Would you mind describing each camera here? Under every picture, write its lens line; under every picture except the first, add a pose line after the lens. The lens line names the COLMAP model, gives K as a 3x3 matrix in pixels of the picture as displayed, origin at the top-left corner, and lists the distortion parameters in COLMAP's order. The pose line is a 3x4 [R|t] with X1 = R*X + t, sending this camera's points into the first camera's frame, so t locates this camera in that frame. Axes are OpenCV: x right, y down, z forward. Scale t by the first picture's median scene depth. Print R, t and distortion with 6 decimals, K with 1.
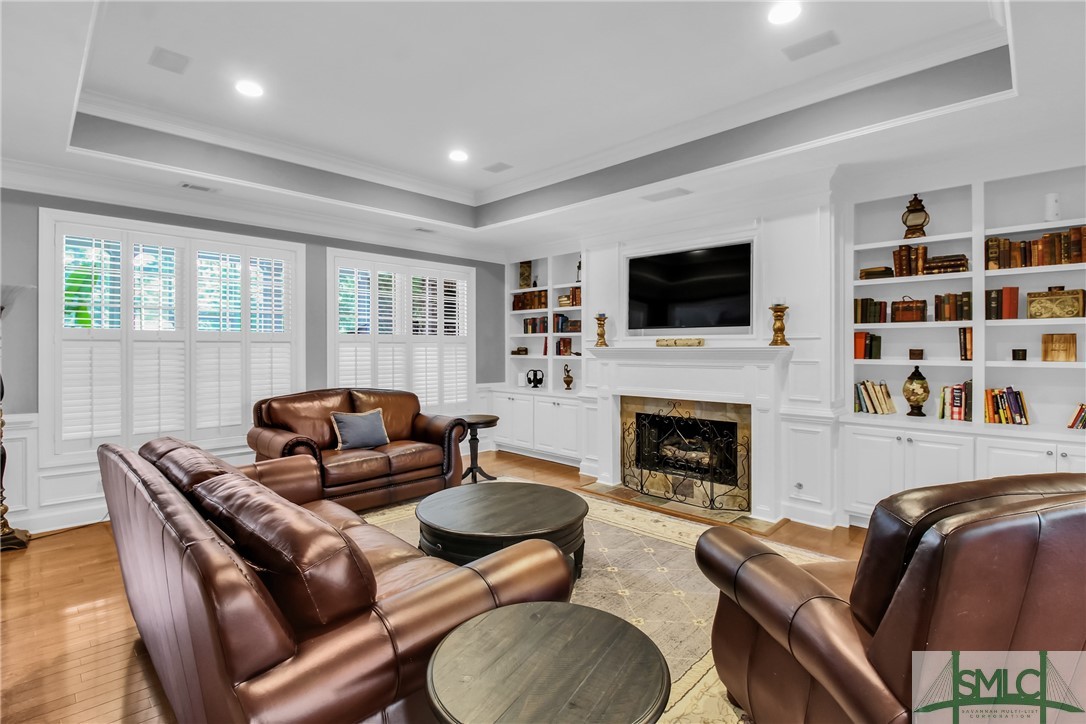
lens RADIAL K [[508.5, 0, 537.7], [0, 508.5, 352.1], [0, 0, 1]] dist [-0.002792, -0.000915]
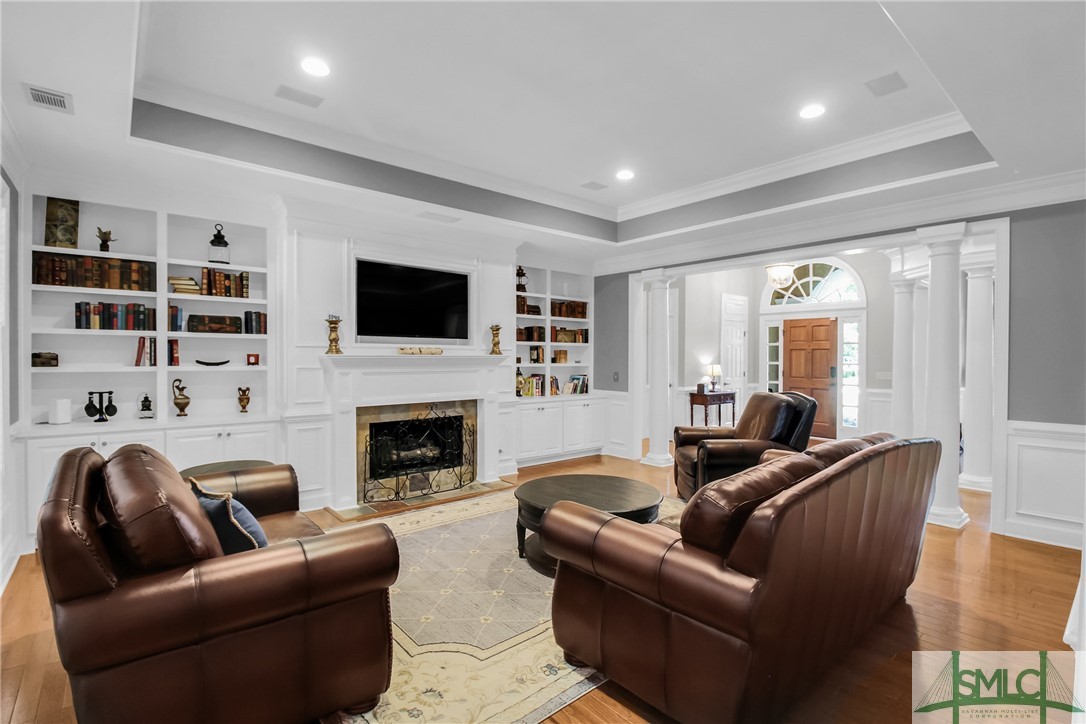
lens RADIAL K [[508.5, 0, 537.5], [0, 508.5, 362.8], [0, 0, 1]] dist [-0.002792, -0.000915]
pose [[0.097588, -0.008147, 0.995194, -0.813796], [0.005467, 0.999956, 0.007650, -0.000377], [-0.995212, 0.004695, 0.097629, 0.664457]]
